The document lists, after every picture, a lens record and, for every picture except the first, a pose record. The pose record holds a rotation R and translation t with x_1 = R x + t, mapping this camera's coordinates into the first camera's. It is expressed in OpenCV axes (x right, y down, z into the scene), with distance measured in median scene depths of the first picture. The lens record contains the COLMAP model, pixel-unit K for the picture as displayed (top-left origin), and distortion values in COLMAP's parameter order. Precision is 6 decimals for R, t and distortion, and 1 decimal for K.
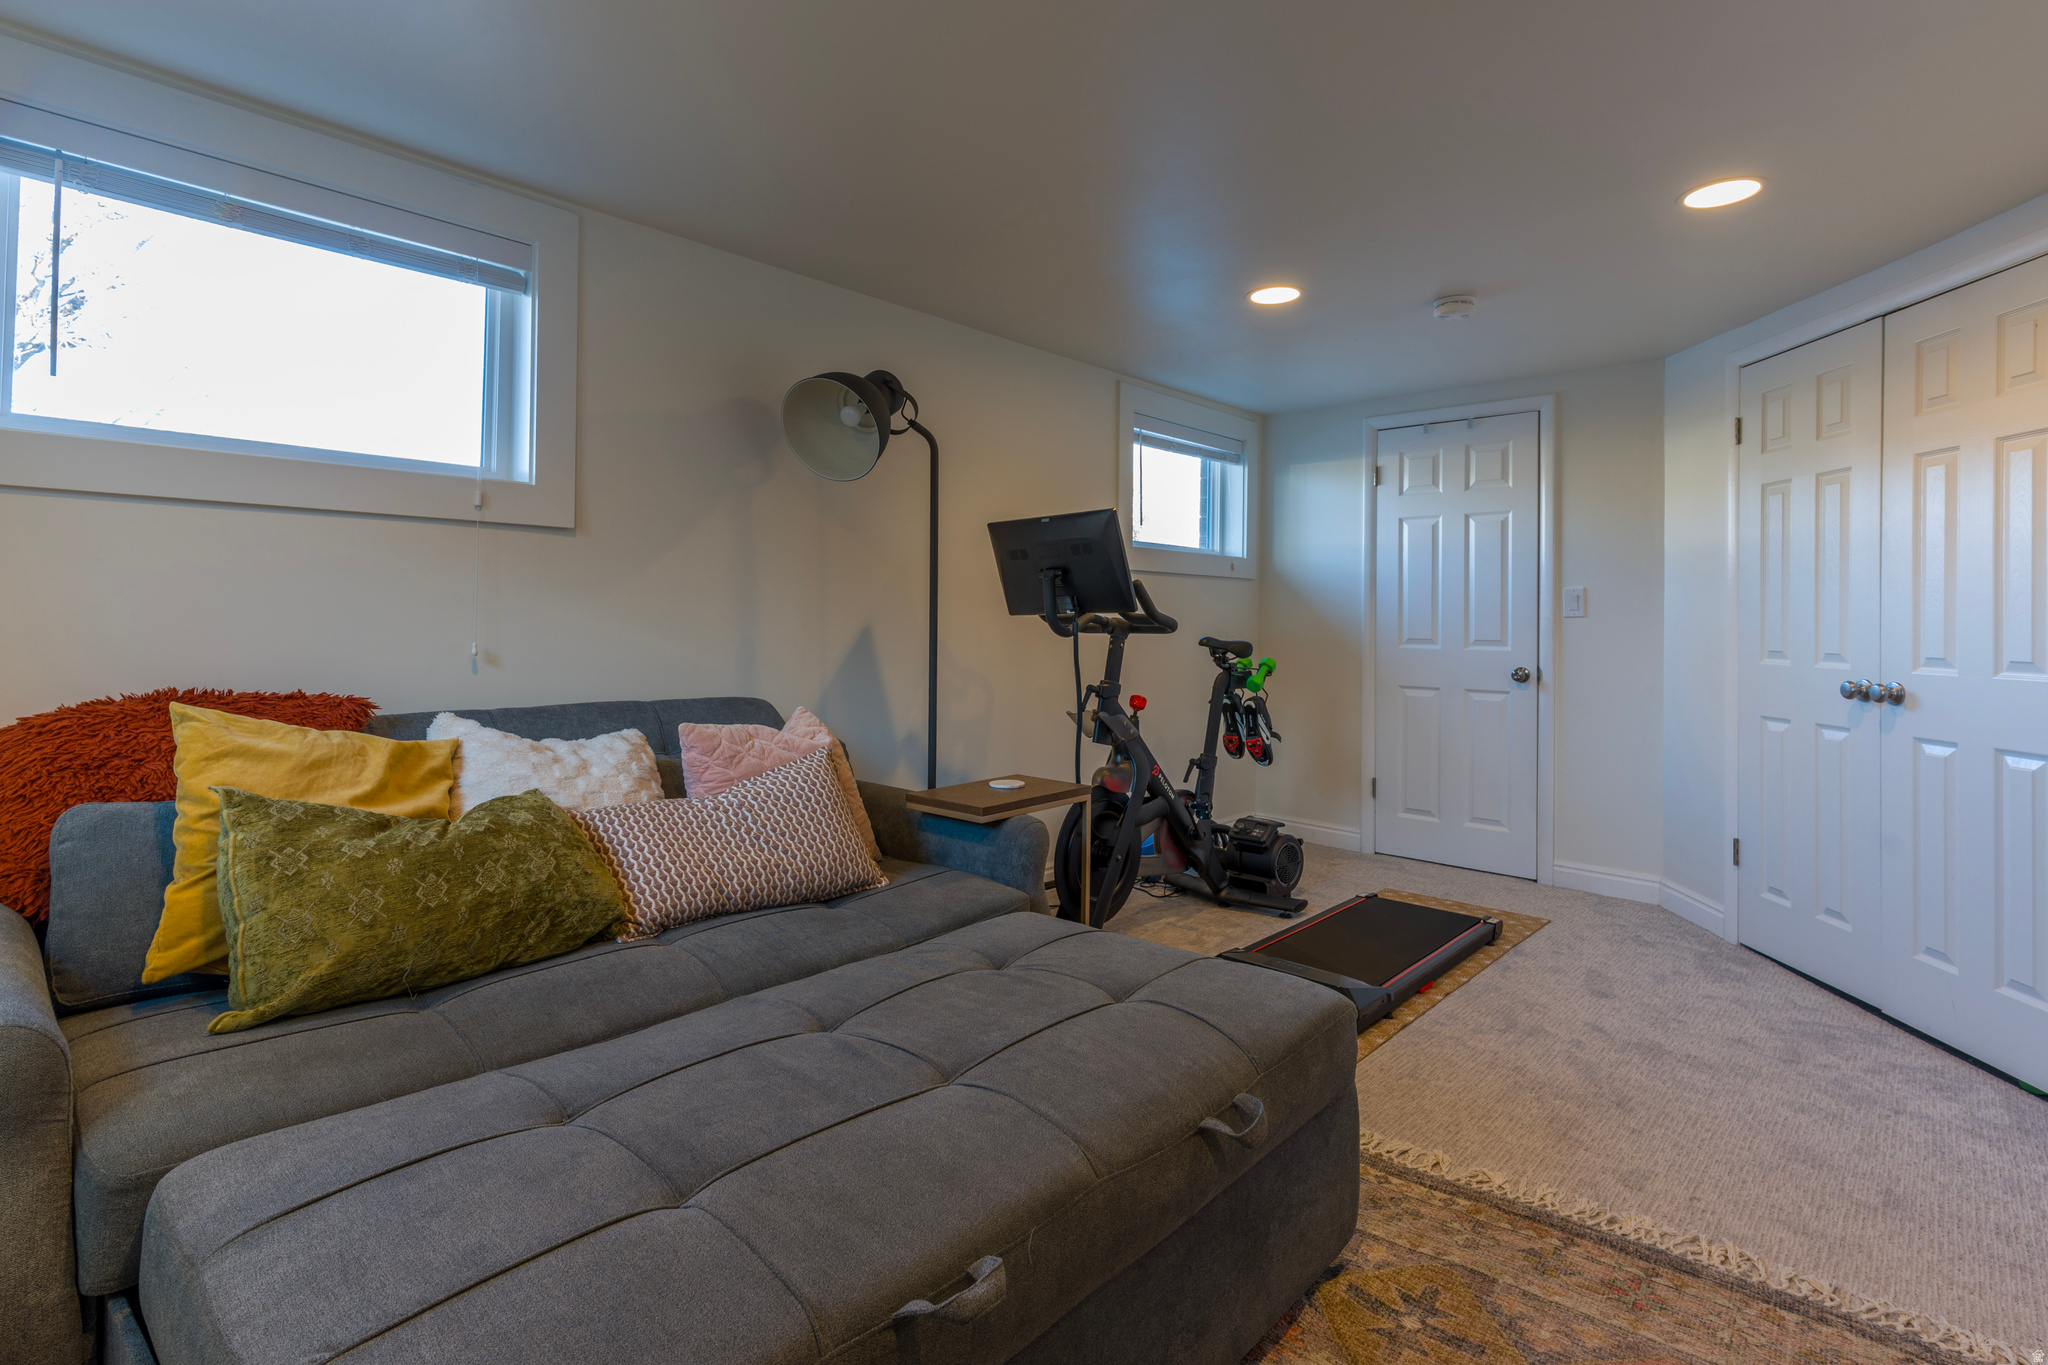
lens RADIAL K [[1018.9, 0, 1027.2], [0, 1018.9, 598.4], [0, 0, 1]] dist [0.002033, 0.000797]
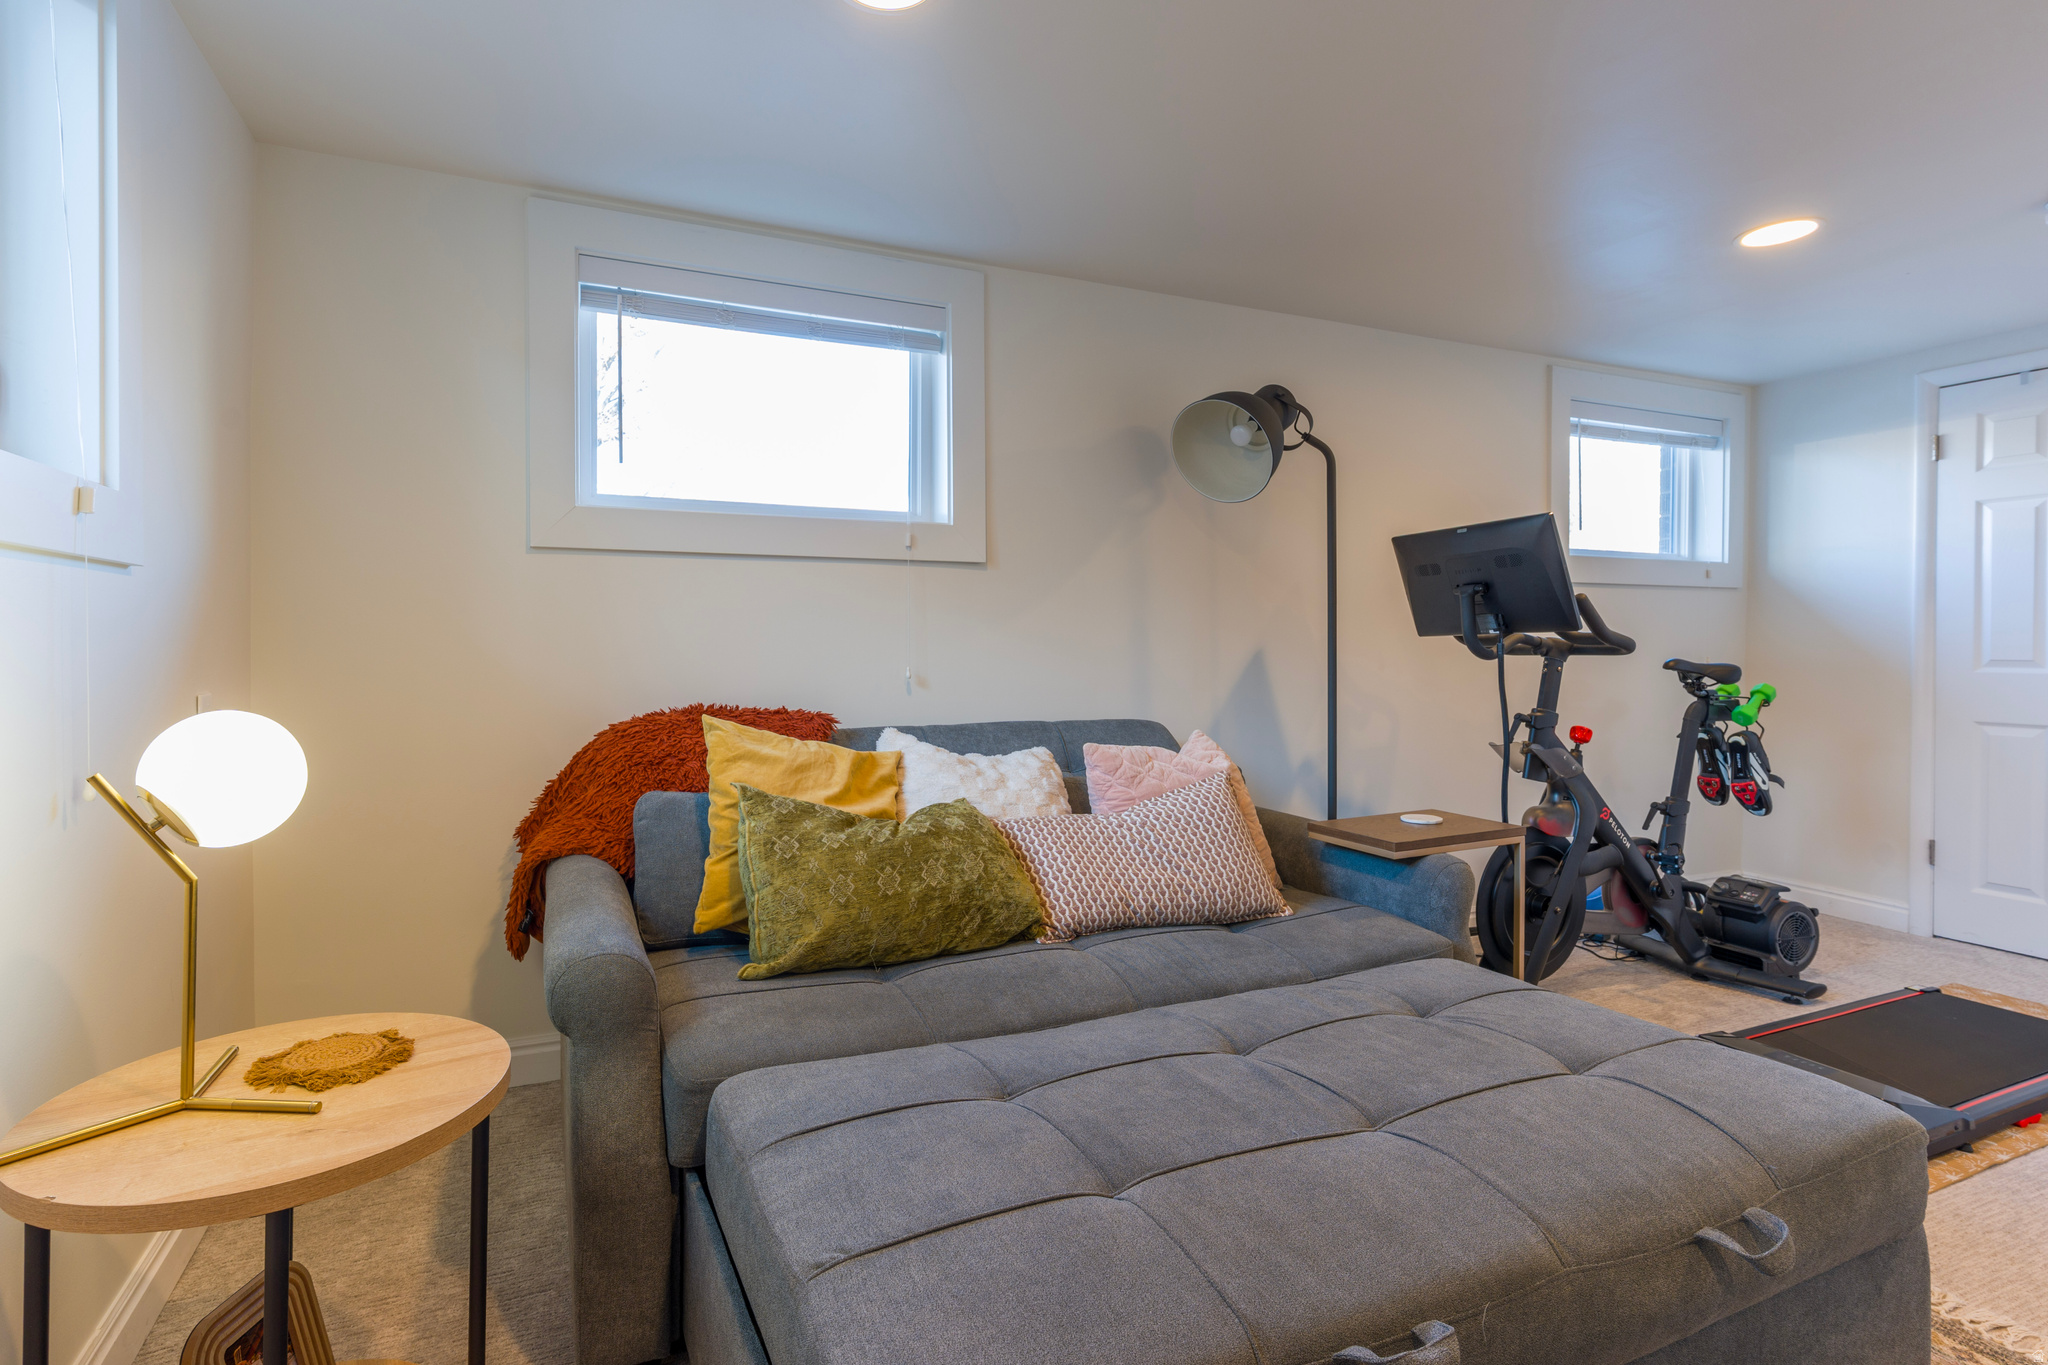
lens RADIAL K [[1013.2, 0, 965.1], [0, 1013.2, 652.9], [0, 0, 1]] dist [0.001866, 0.000997]
pose [[0.910581, -0.007357, -0.413266, -0.021200], [0.019783, 0.999471, 0.025798, -0.000570], [0.412857, -0.031667, 0.910245, -0.004160]]
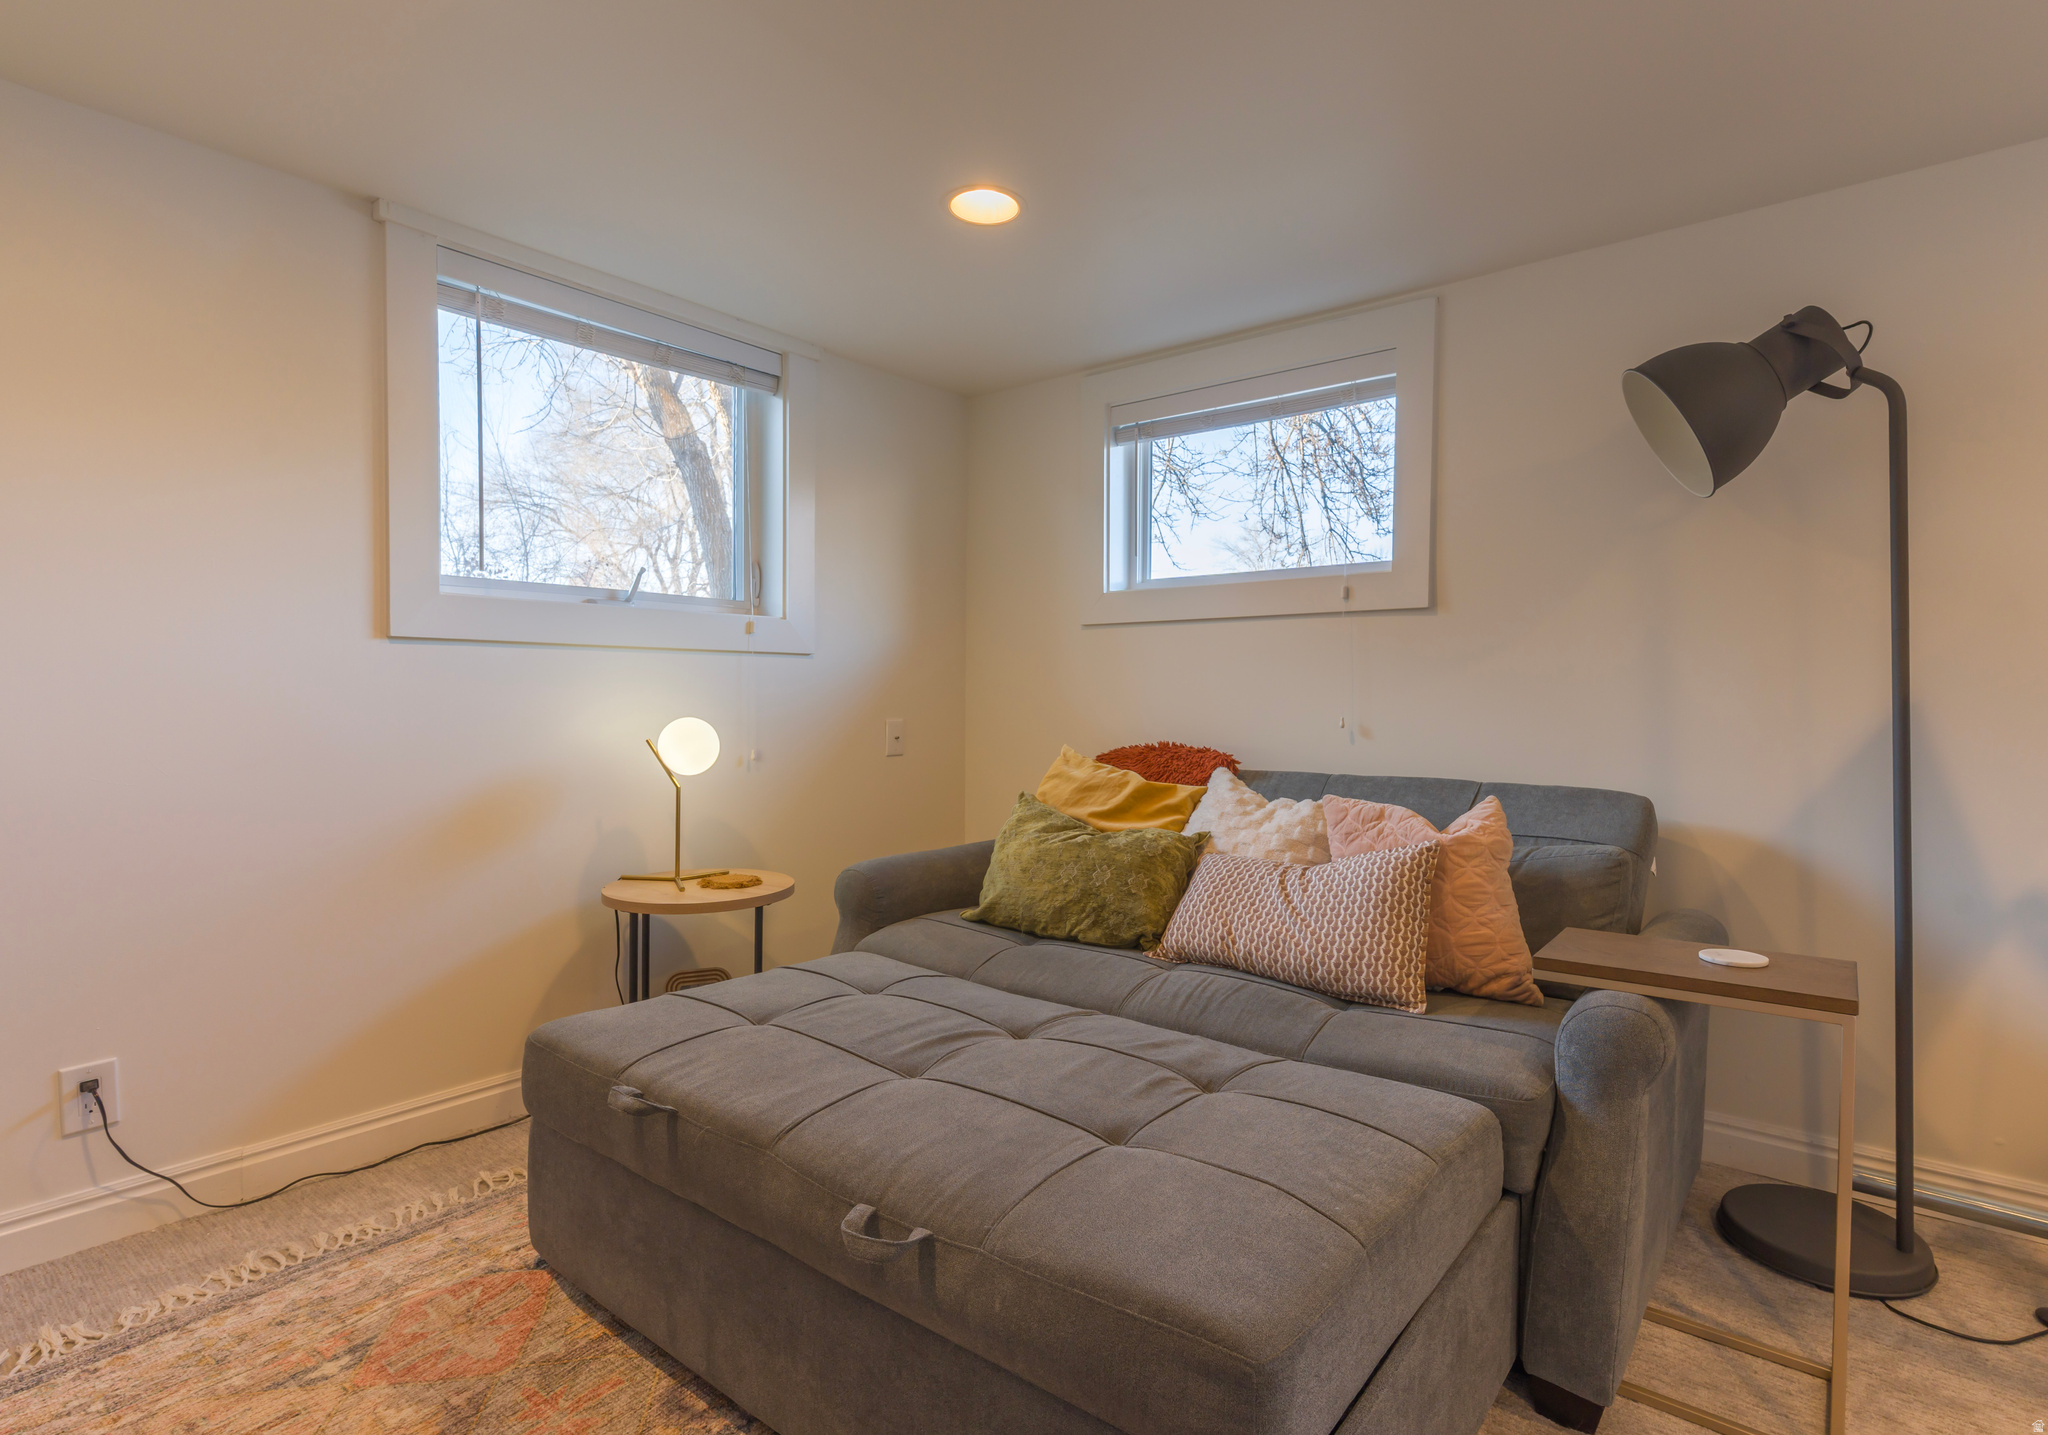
lens RADIAL K [[1001.3, 0, 1026.1], [0, 1001.3, 723.5], [0, 0, 1]] dist [-0.001105, -0.000566]
pose [[0.055416, 0.015699, -0.998340, 0.725680], [0.020561, 0.999646, 0.016861, 0.030694], [0.998252, -0.021461, 0.055074, 0.723647]]
